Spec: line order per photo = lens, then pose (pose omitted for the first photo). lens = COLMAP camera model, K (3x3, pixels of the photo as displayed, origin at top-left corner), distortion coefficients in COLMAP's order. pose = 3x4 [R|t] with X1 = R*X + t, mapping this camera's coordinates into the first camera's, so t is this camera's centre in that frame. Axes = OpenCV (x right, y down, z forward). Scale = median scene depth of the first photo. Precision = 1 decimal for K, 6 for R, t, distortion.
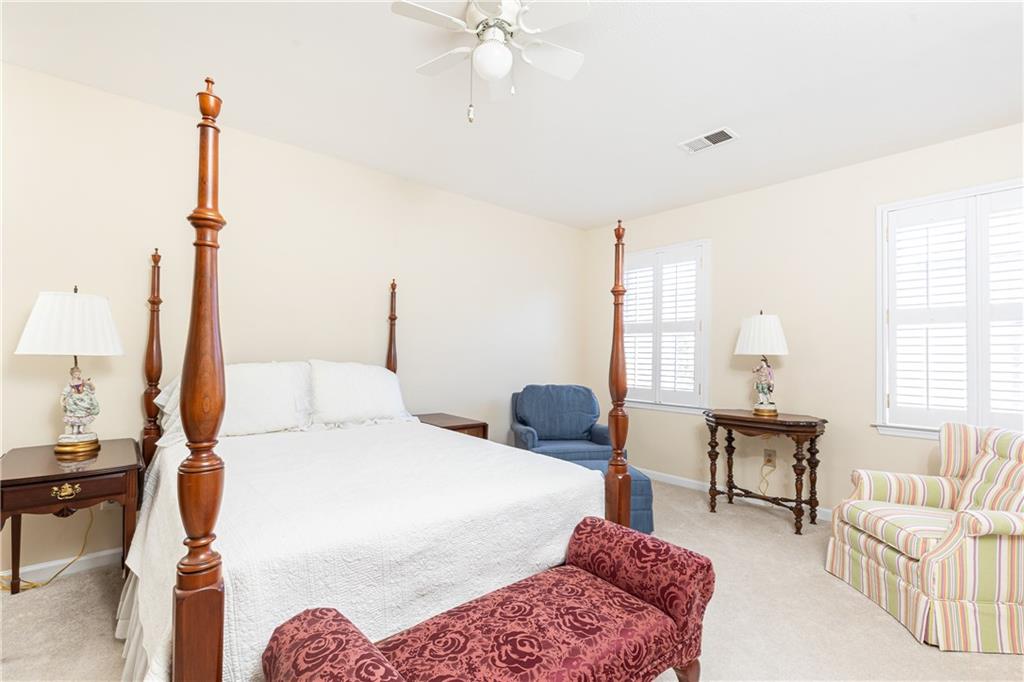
lens RADIAL K [[451.2, 0, 512.2], [0, 451.2, 345.9], [0, 0, 1]] dist [0.001947, 0.000052]
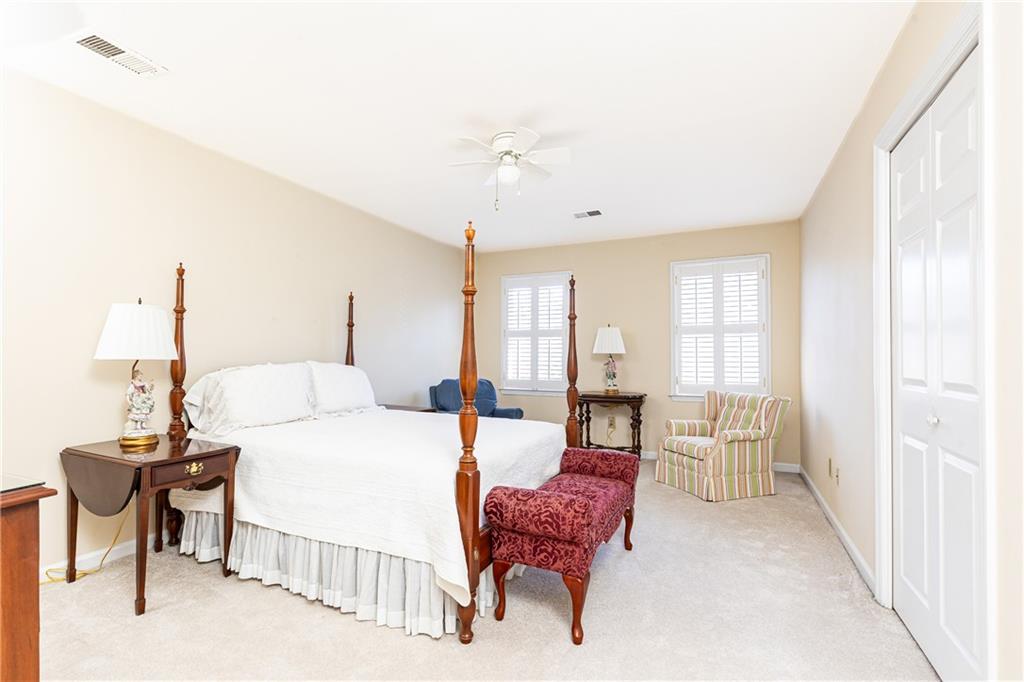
lens RADIAL K [[460.1, 0, 500.3], [0, 460.1, 344.0], [0, 0, 1]] dist [0.002901, -0.000207]
pose [[0.919760, -0.000382, 0.392481, -0.447060], [0.000577, 1.000000, -0.000379, -0.012957], [-0.392481, 0.000575, 0.919760, -0.311896]]
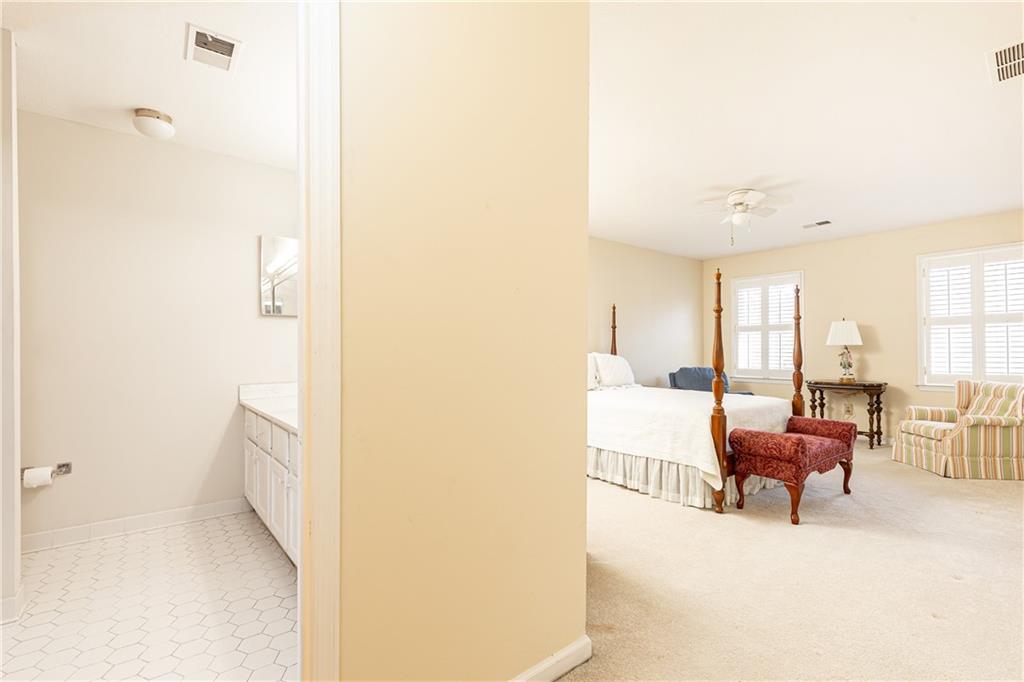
lens RADIAL K [[460.1, 0, 500.3], [0, 460.1, 344.0], [0, 0, 1]] dist [0.002901, -0.000207]
pose [[0.998666, -0.017878, -0.048446, -0.712188], [0.018329, 0.999793, 0.008867, -0.025201], [0.048277, -0.009743, 0.998786, -0.847845]]
